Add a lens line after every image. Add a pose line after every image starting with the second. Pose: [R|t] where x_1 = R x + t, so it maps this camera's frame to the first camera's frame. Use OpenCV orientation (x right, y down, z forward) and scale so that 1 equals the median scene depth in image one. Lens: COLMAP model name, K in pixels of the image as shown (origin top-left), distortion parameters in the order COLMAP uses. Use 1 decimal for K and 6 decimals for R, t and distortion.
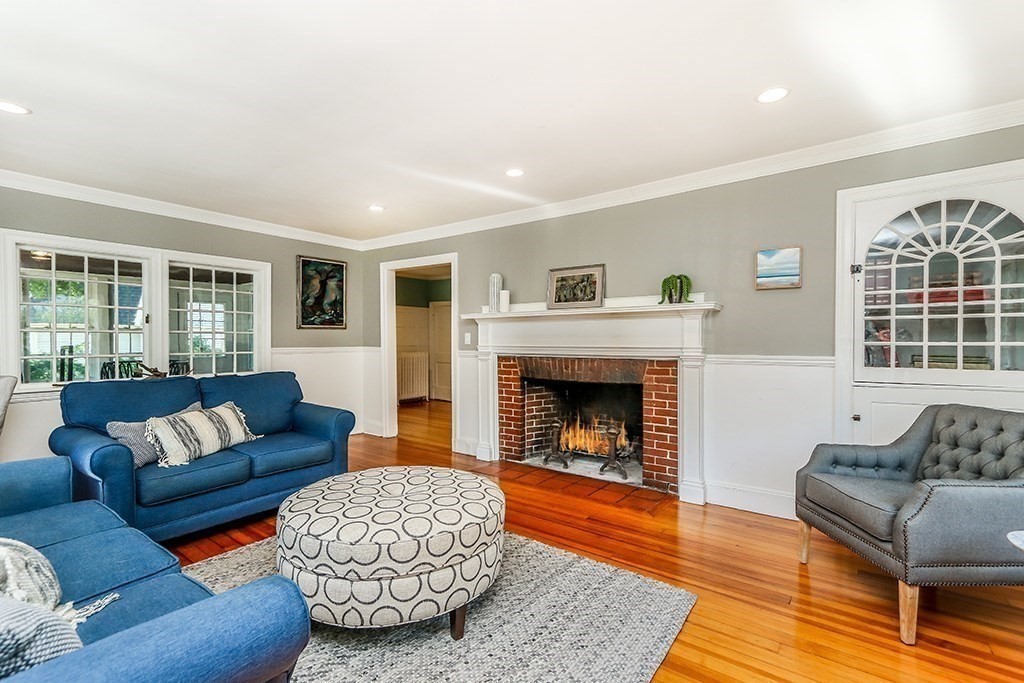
lens RADIAL K [[468.4, 0, 511.8], [0, 468.4, 345.3], [0, 0, 1]] dist [-0.008134, -0.000975]
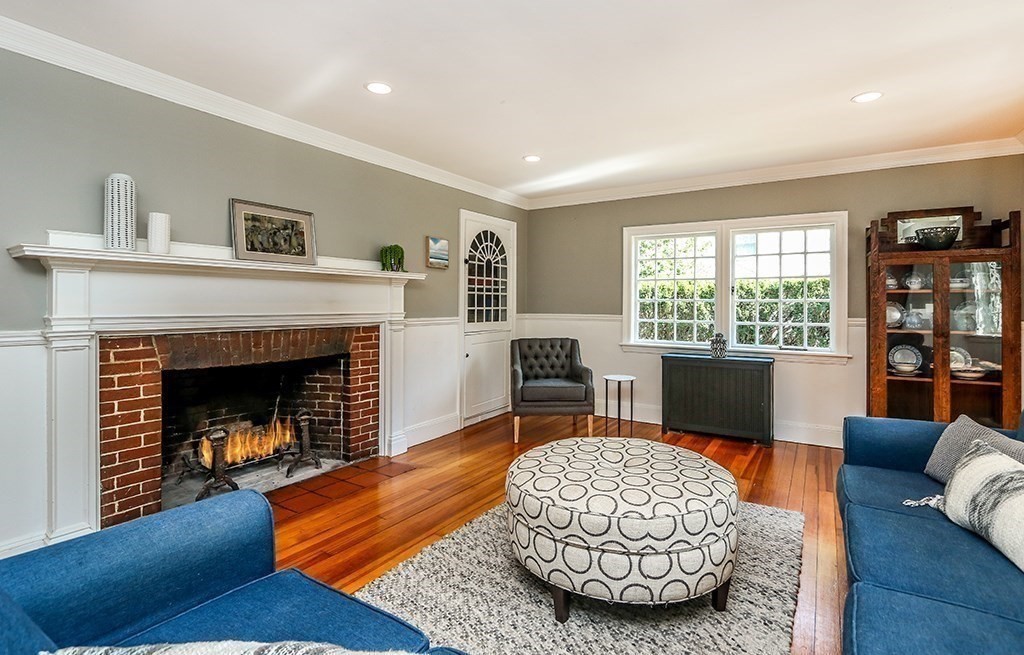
lens RADIAL K [[482.1, 0, 525.8], [0, 482.1, 300.2], [0, 0, 1]] dist [-0.004860, -0.000592]
pose [[-0.091285, 0.011042, 0.995764, -0.671415], [0.005772, 0.999928, -0.010559, -0.009879], [-0.995808, 0.004783, -0.091342, 0.699170]]
